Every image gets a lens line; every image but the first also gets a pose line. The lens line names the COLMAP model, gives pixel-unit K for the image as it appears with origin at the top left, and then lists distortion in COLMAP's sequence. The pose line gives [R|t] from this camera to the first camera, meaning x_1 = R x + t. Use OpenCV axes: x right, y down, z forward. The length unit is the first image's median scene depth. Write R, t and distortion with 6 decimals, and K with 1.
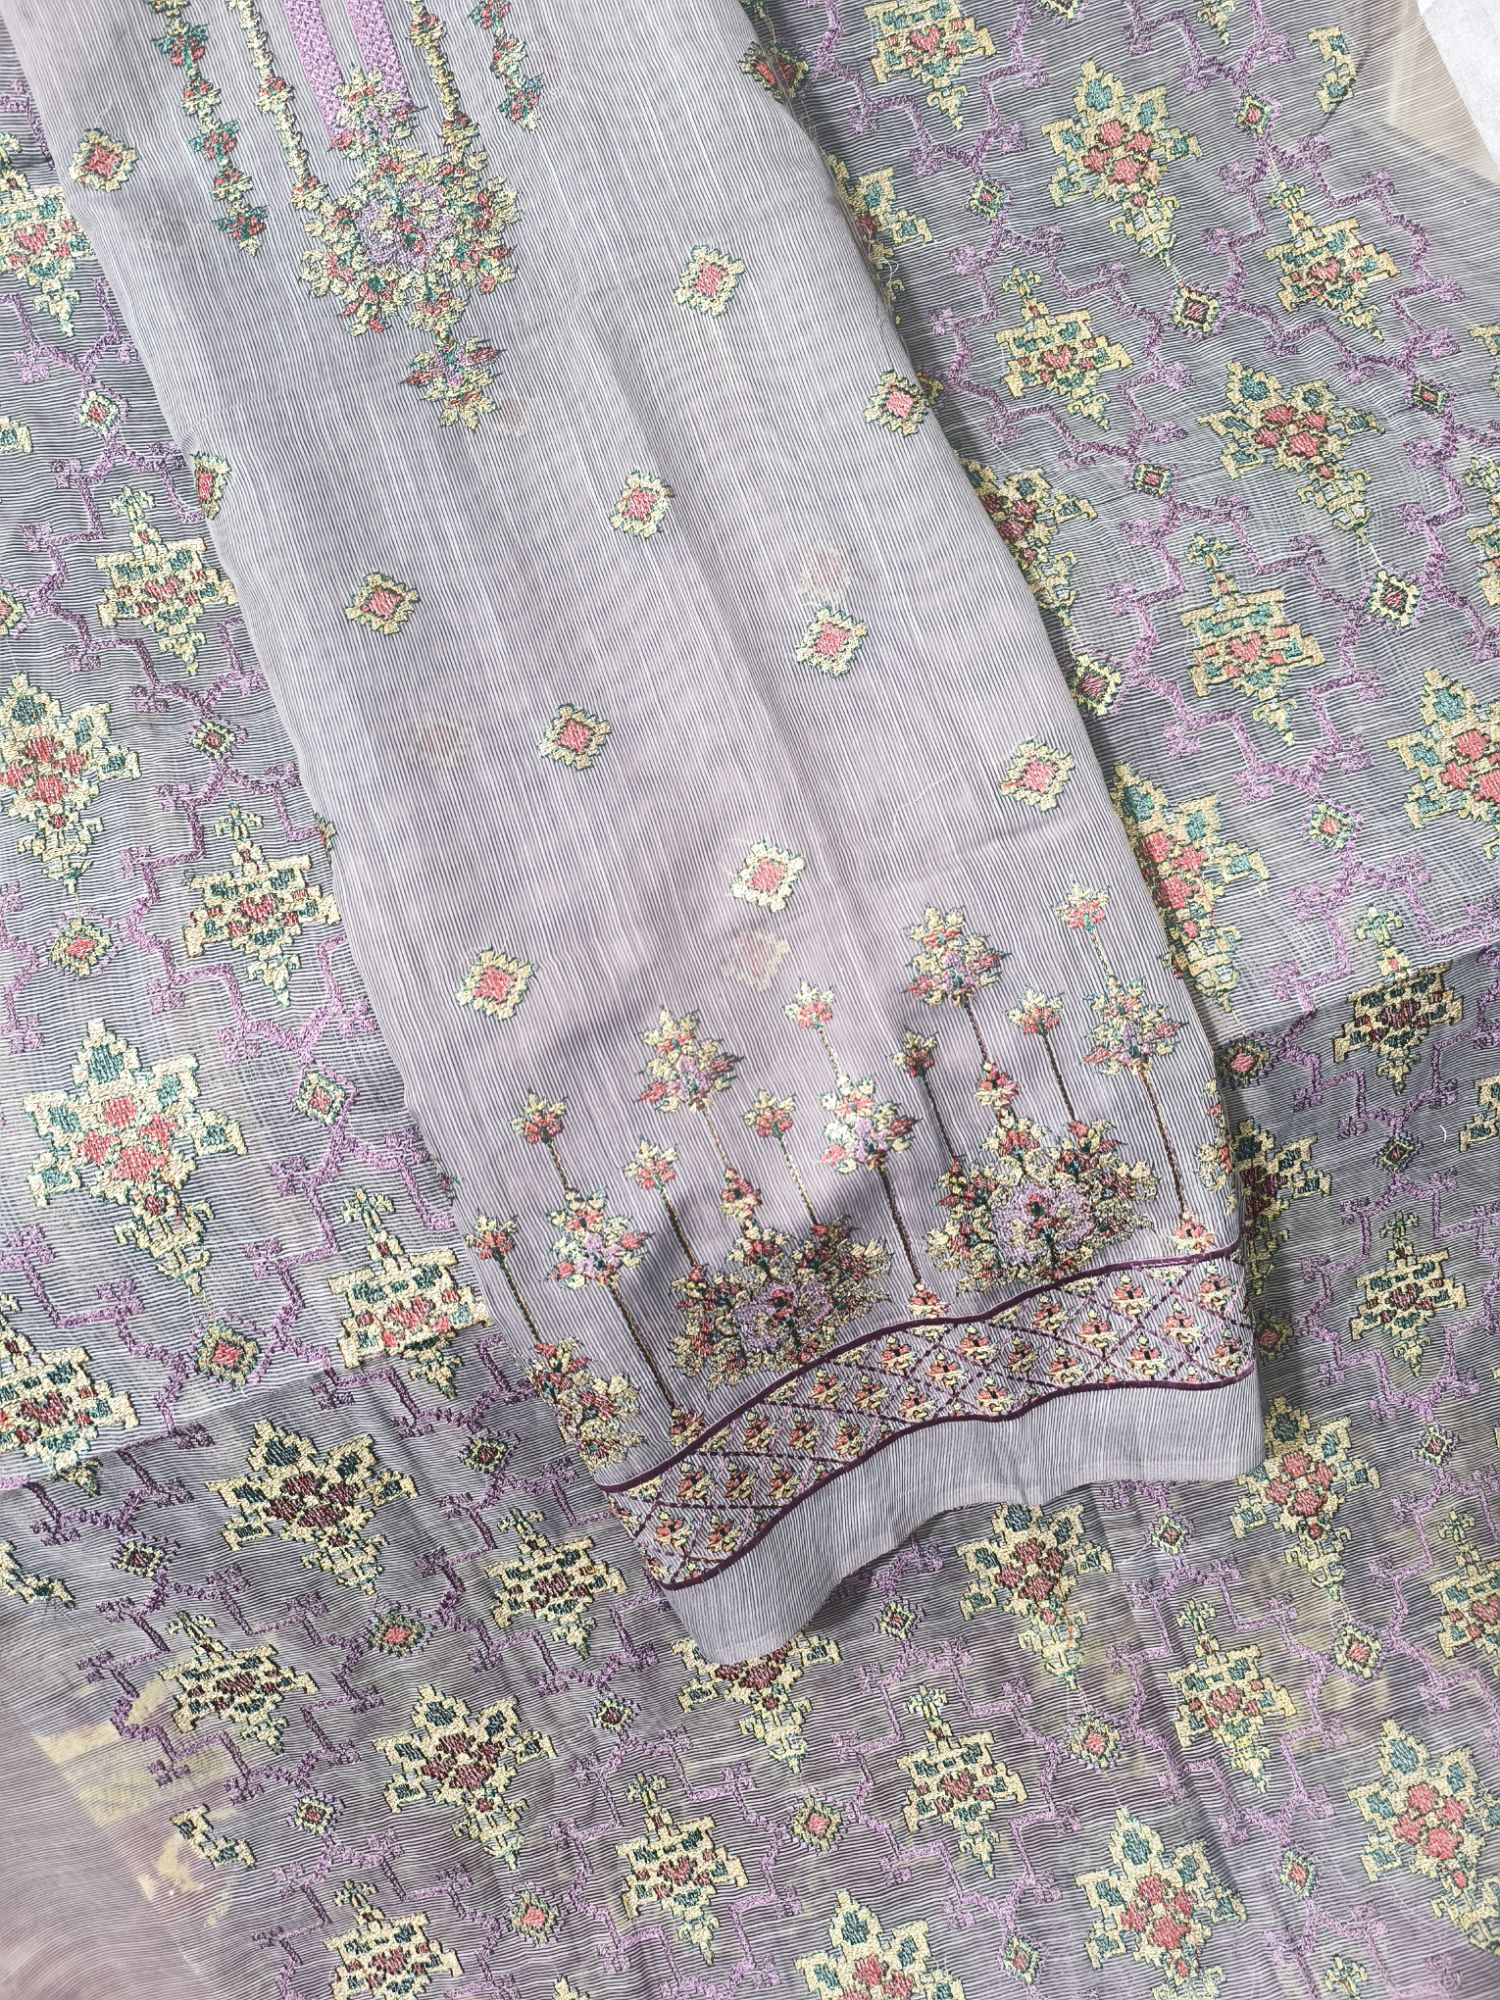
lens RADIAL K [[1399.5, 0, 750.0], [0, 1399.5, 1000.0], [0, 0, 1]] dist [0.003816, -0.029913]
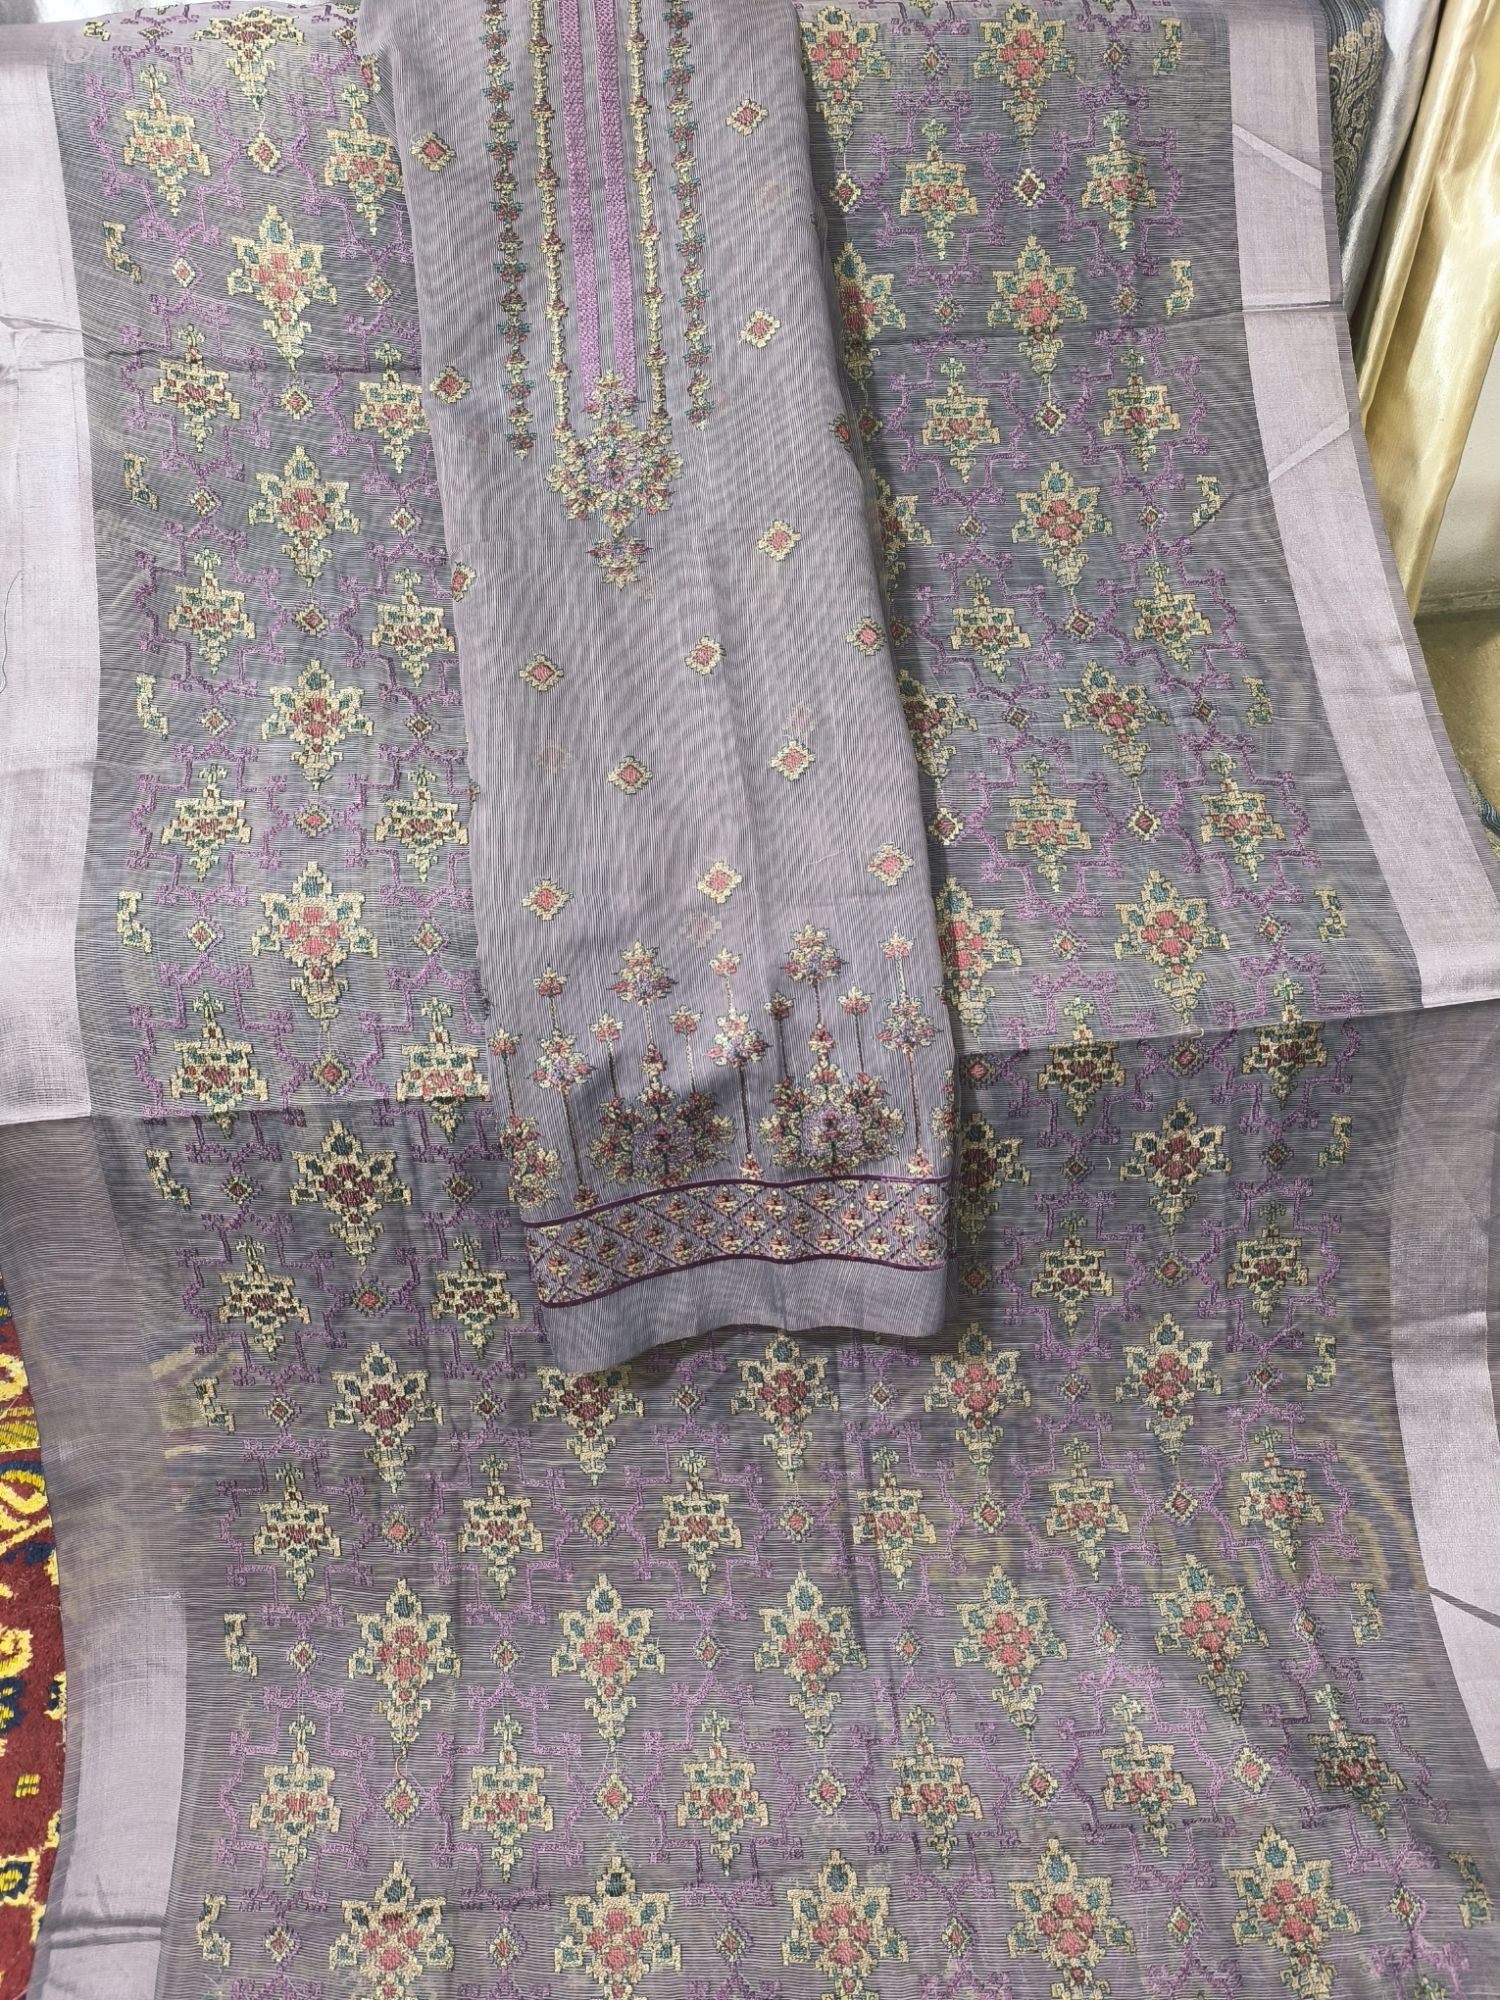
lens RADIAL K [[1399.5, 0, 750.0], [0, 1399.5, 1000.0], [0, 0, 1]] dist [0.003816, -0.029913]
pose [[0.967197, 0.251662, -0.034587, 0.131088], [-0.253913, 0.961849, -0.101861, 0.193540], [0.007633, 0.107302, 0.994197, -0.601458]]
